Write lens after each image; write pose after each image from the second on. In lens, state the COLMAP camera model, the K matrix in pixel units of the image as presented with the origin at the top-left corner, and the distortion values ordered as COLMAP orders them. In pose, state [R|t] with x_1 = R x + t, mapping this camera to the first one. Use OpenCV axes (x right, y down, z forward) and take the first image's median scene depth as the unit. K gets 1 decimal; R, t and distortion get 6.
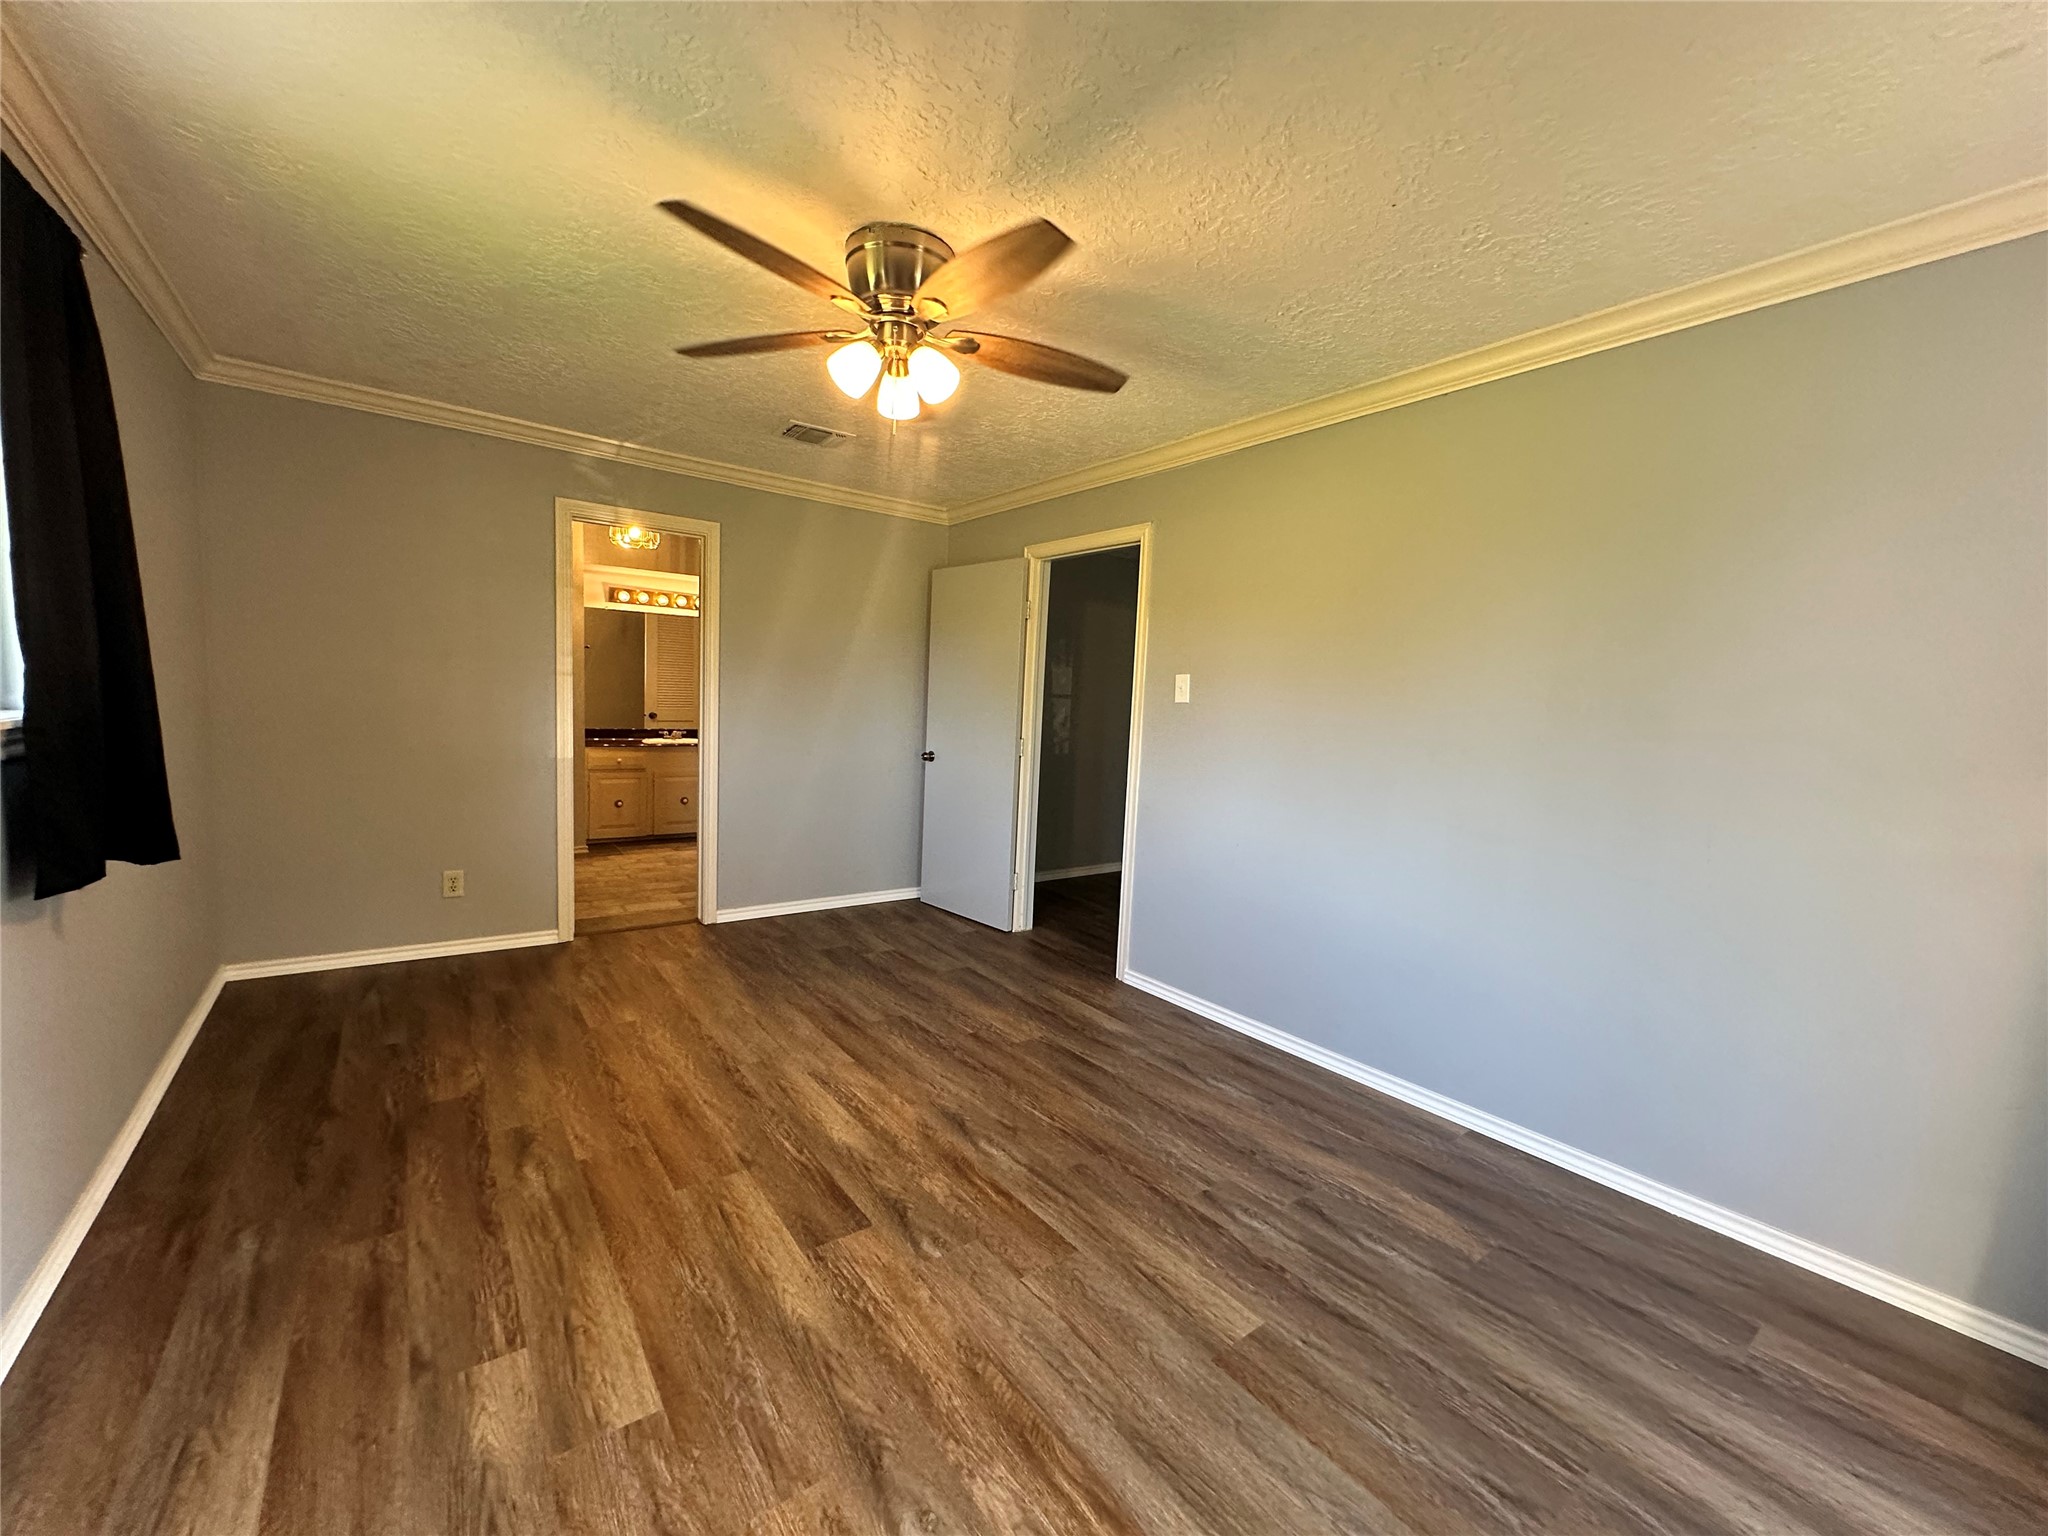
lens RADIAL K [[818.5, 0, 1011.7], [0, 818.5, 782.3], [0, 0, 1]] dist [-0.002843, 0.000957]
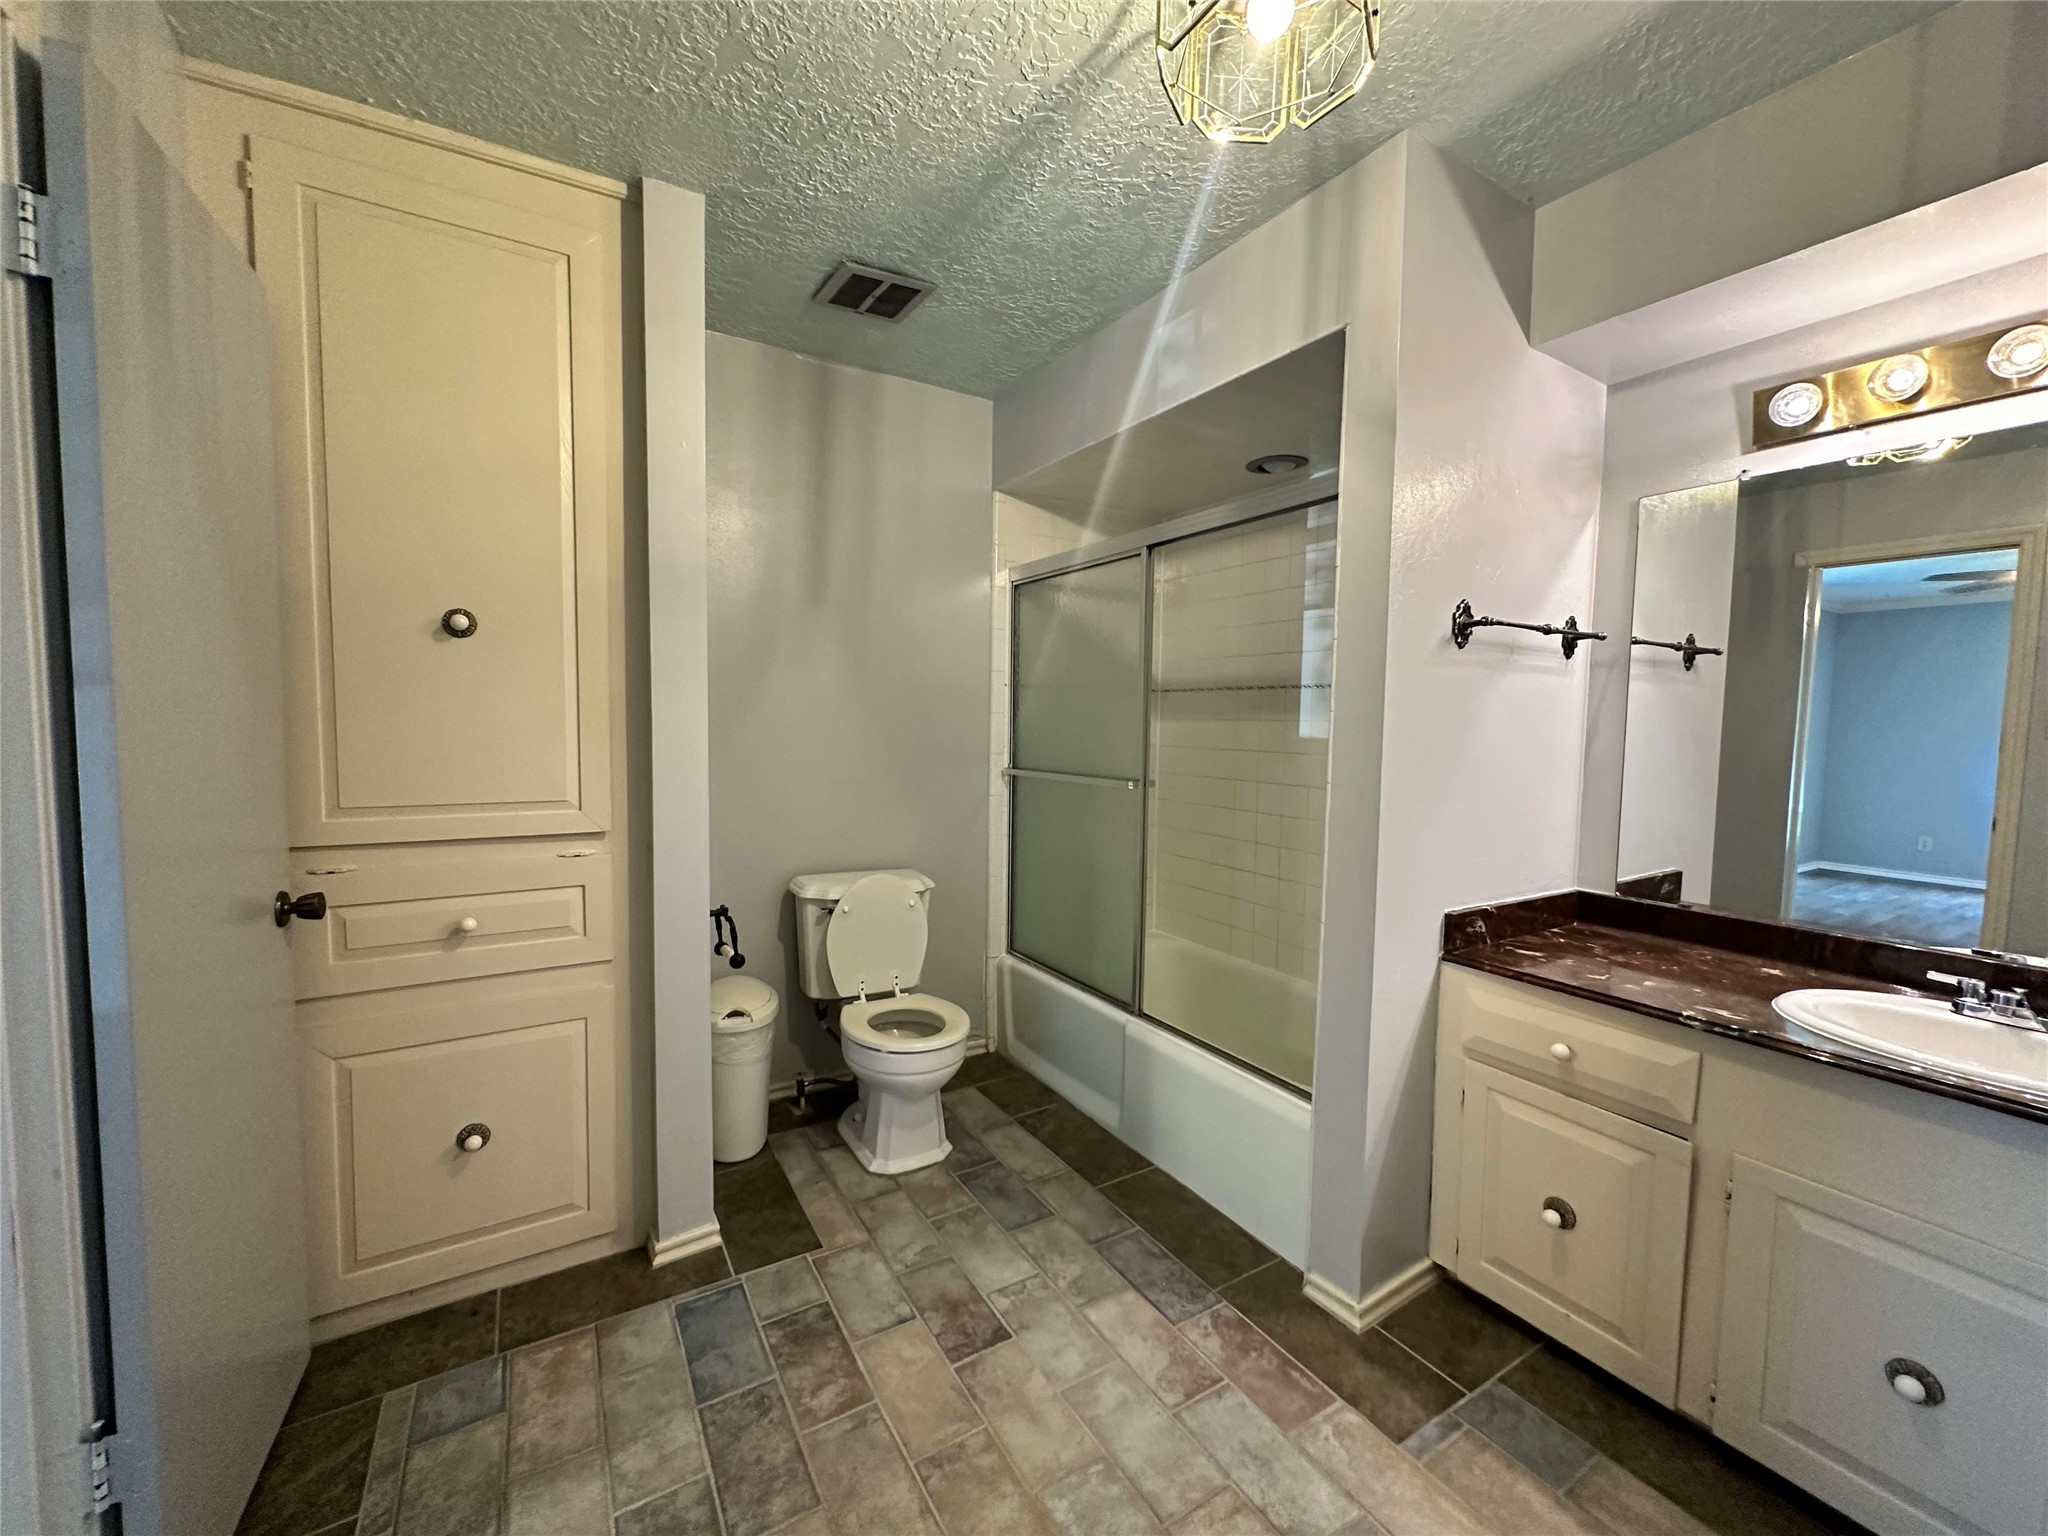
lens RADIAL K [[818.5, 0, 1028.5], [0, 818.5, 771.1], [0, 0, 1]] dist [-0.002843, 0.000957]
pose [[-0.077801, 0.024095, -0.996678, -0.211933], [-0.105742, 0.993870, 0.032281, -0.103610], [0.991345, 0.107902, -0.074777, 0.835404]]
